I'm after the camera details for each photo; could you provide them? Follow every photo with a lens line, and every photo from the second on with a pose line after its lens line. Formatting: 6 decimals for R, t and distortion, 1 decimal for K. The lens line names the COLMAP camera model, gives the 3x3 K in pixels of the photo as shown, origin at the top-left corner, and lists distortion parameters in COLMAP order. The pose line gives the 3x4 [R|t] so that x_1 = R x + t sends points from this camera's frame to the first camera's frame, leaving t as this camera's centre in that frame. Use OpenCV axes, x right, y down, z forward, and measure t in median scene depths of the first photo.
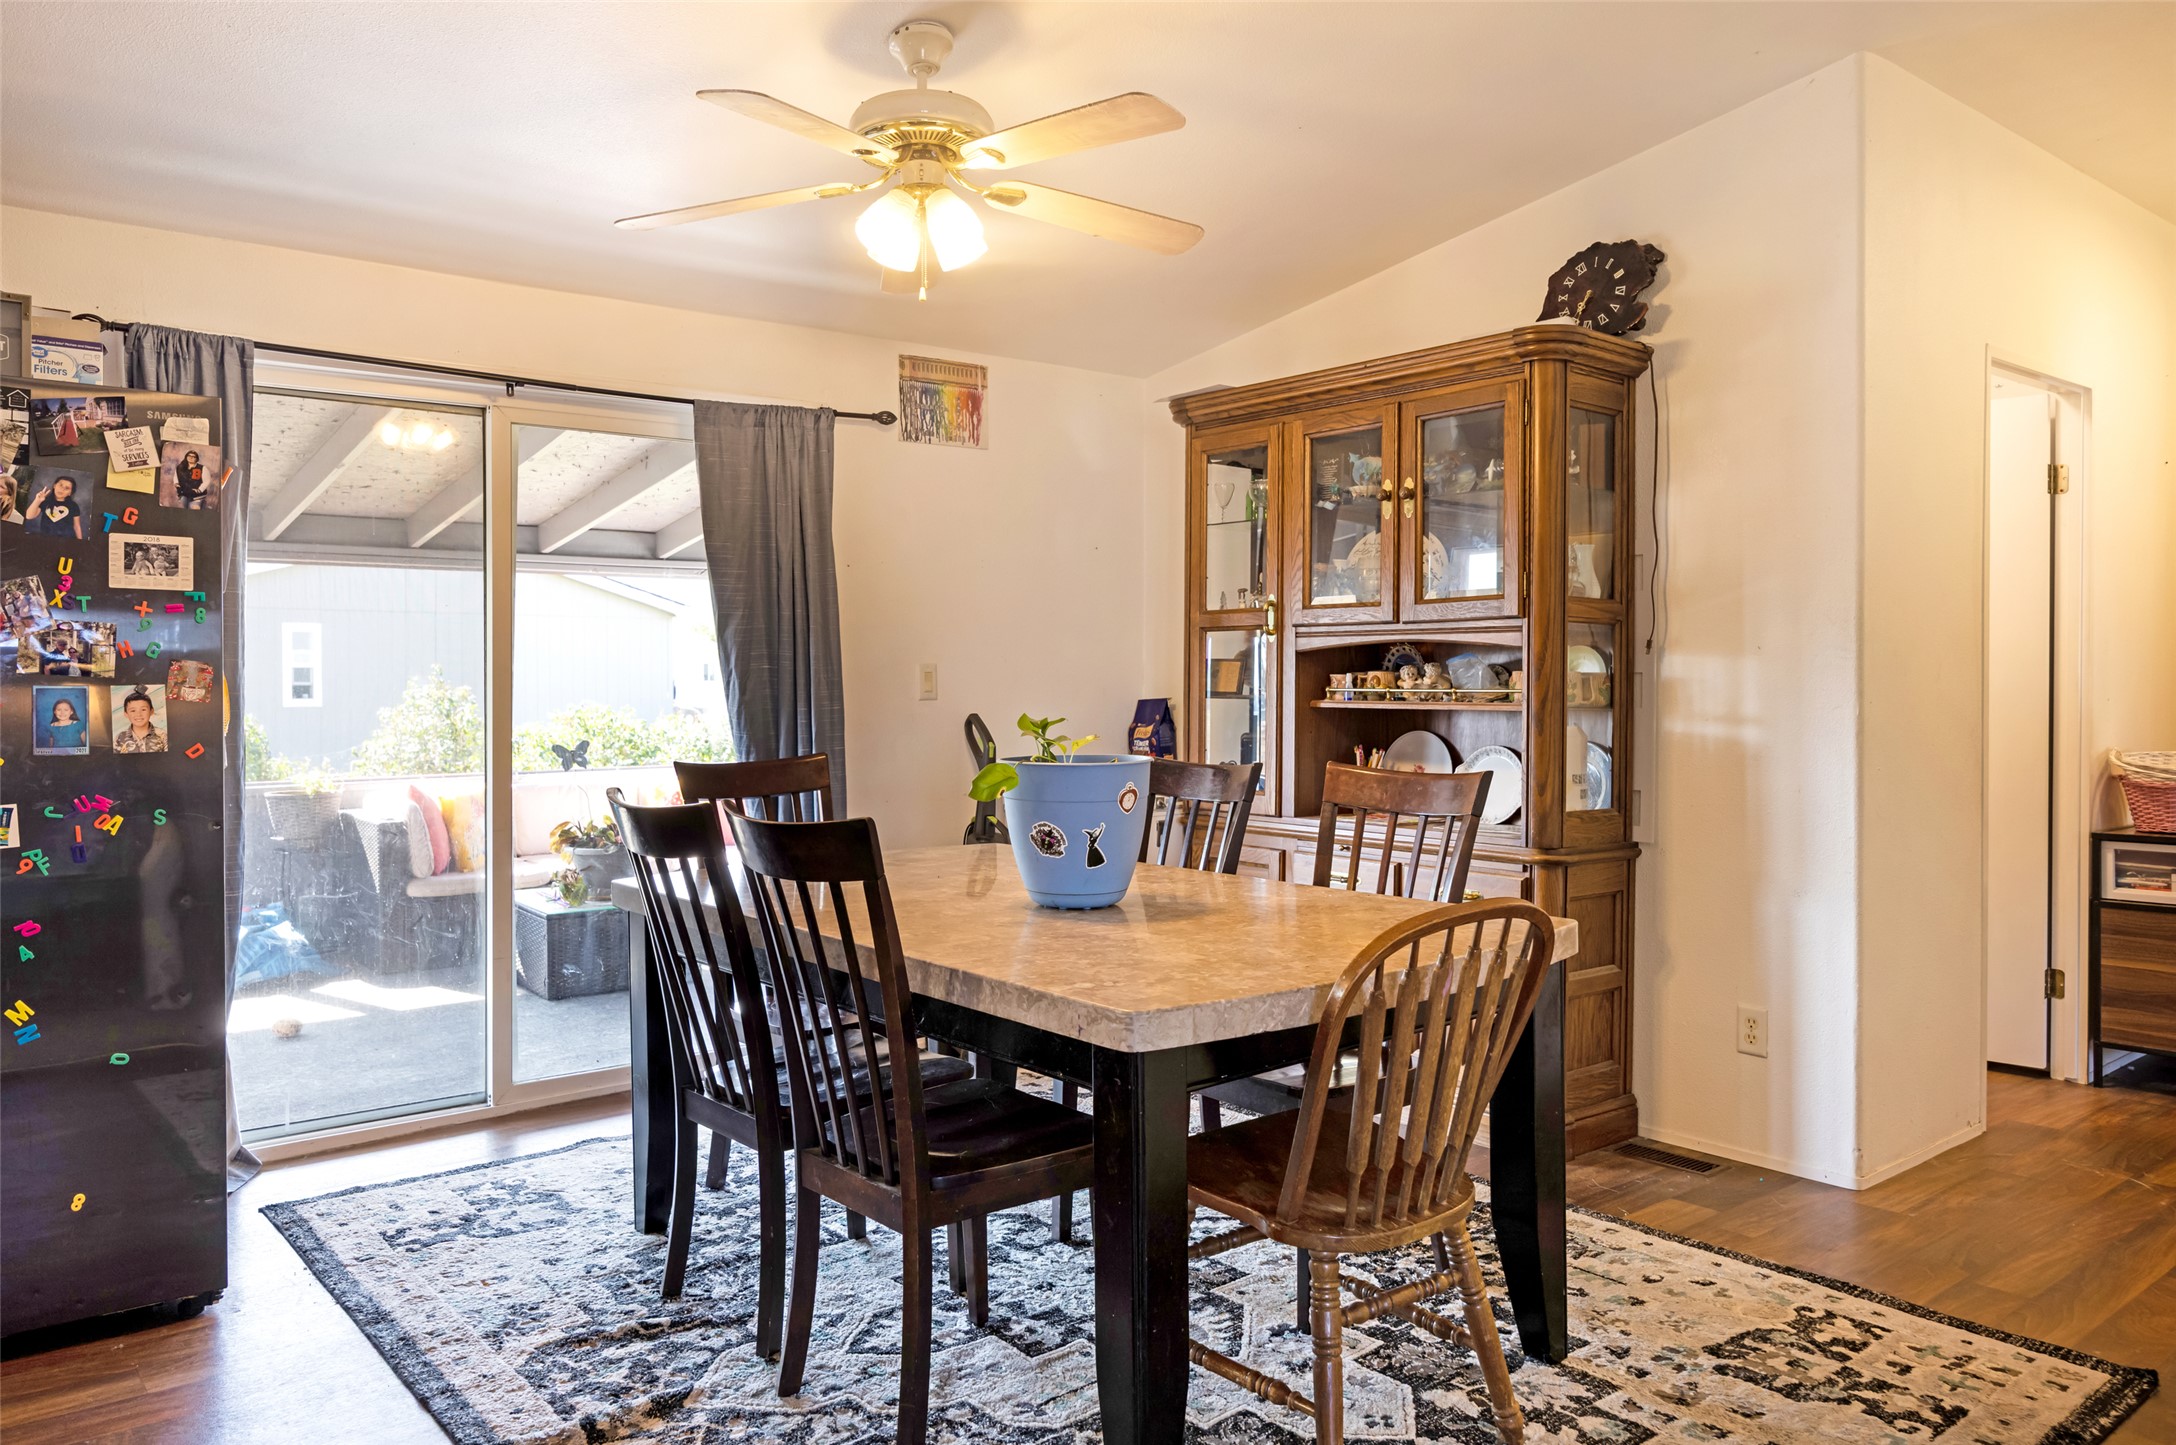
lens RADIAL K [[1550.2, 0, 1087.1], [0, 1550.2, 716.4], [0, 0, 1]] dist [-0.001198, 0.003223]
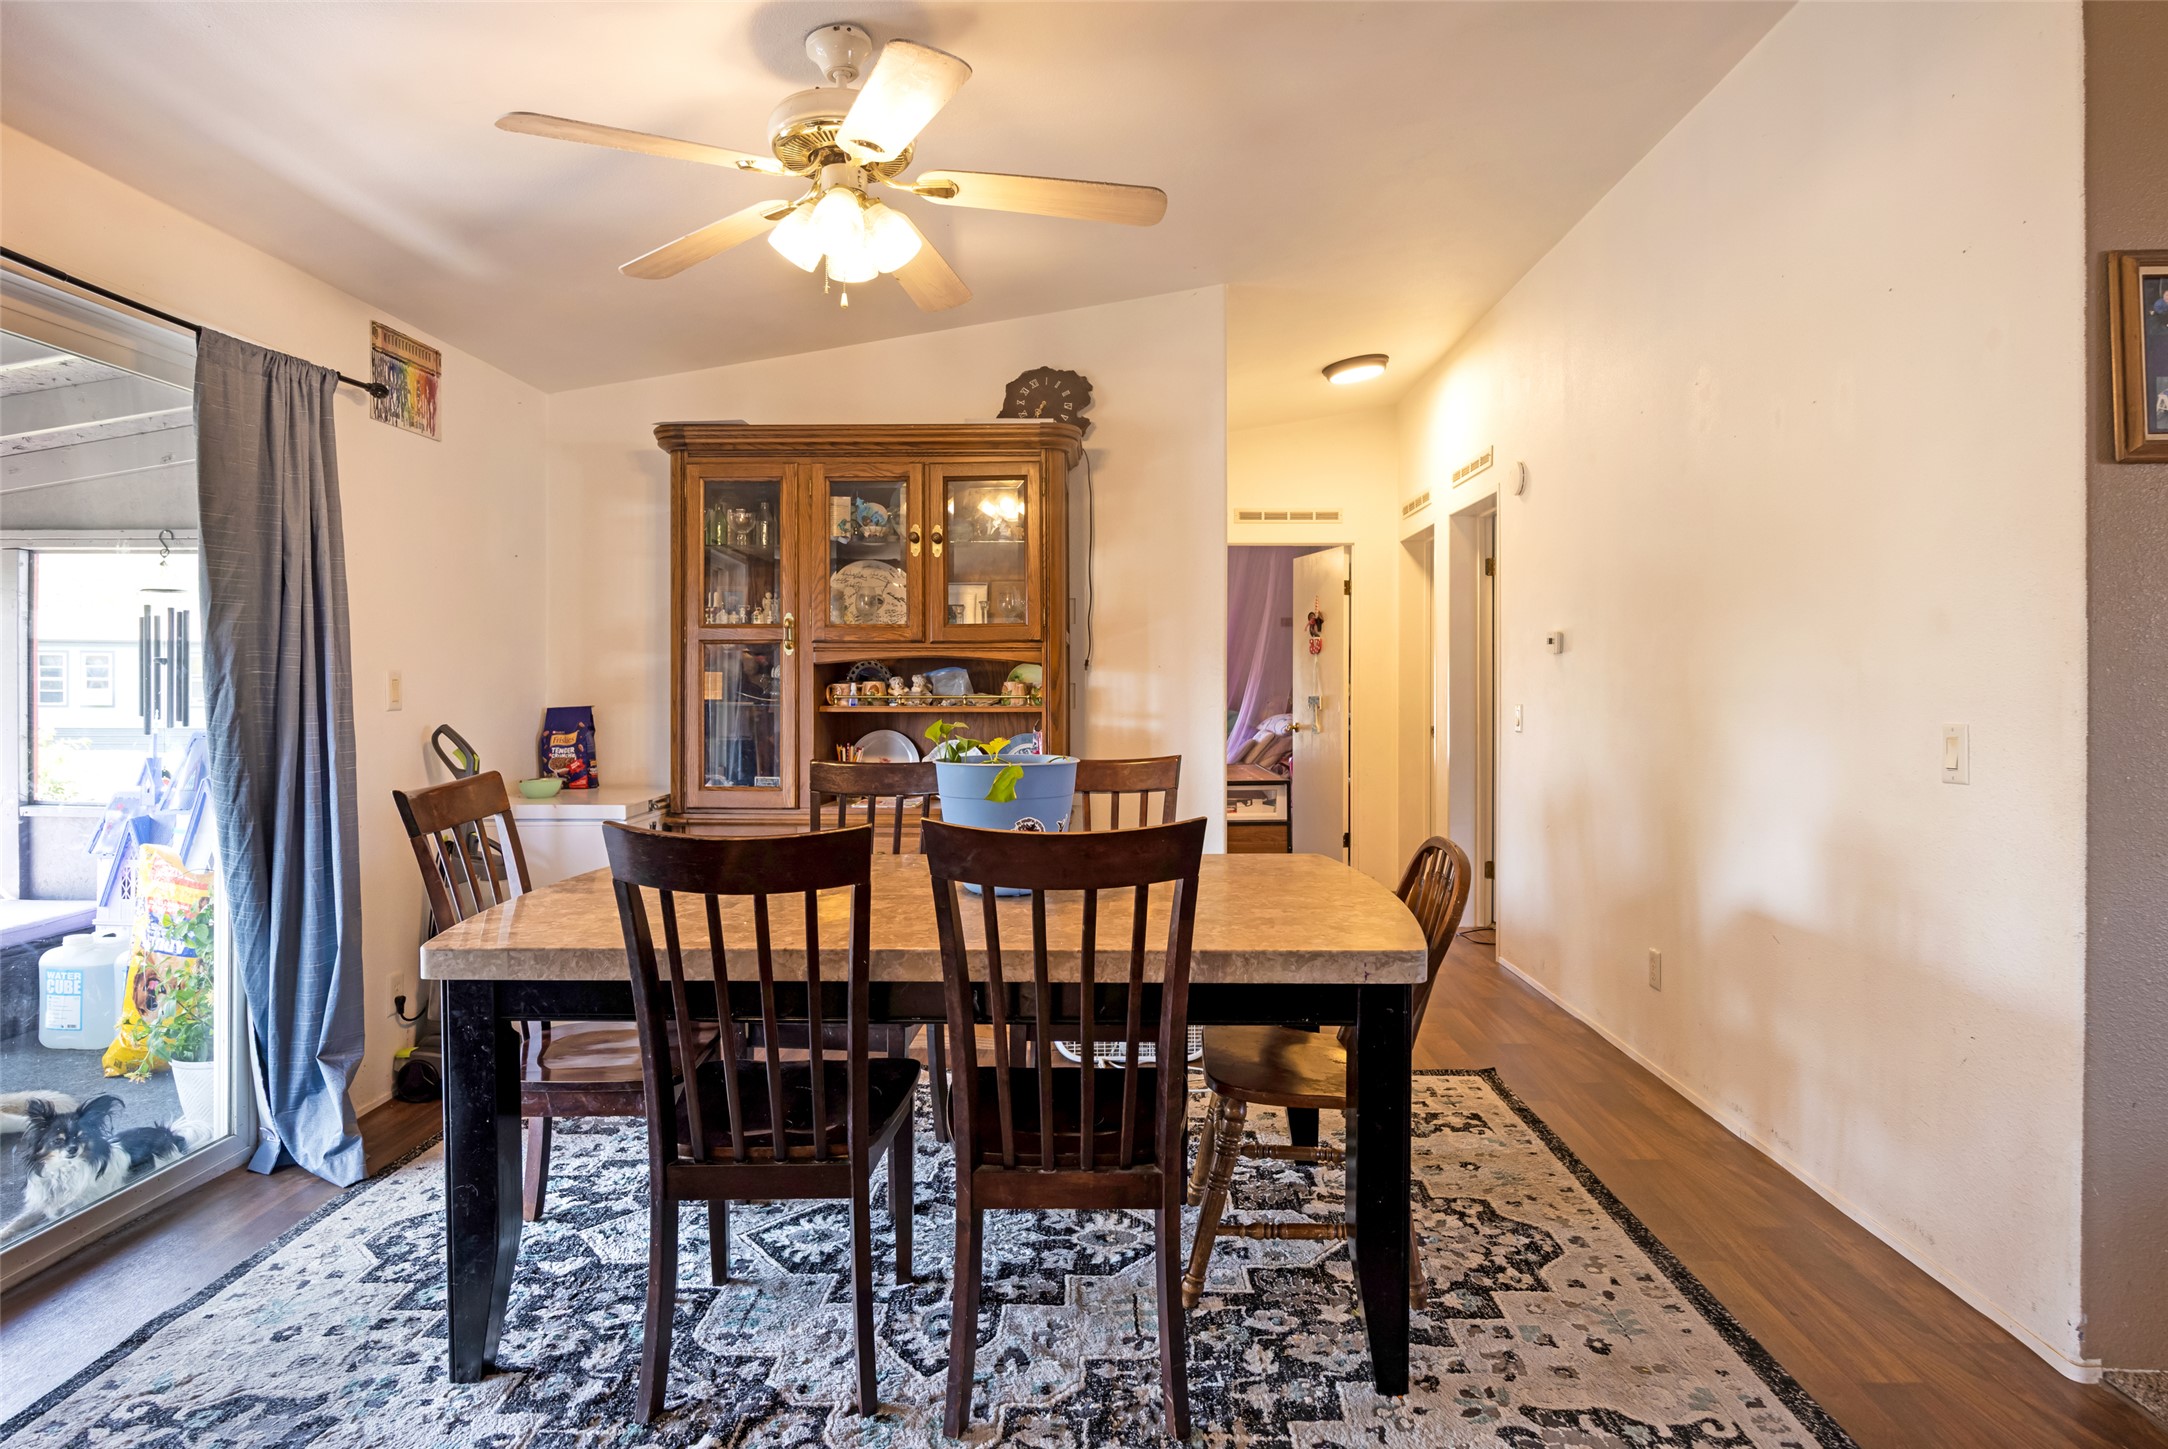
lens RADIAL K [[1200.9, 0, 1084.0], [0, 1200.9, 709.5], [0, 0, 1]] dist [-0.003524, -0.001193]
pose [[0.645362, -0.012973, 0.763767, -0.428170], [0.018799, 0.999823, 0.001097, -0.005135], [-0.763646, 0.013650, 0.645491, 0.279071]]
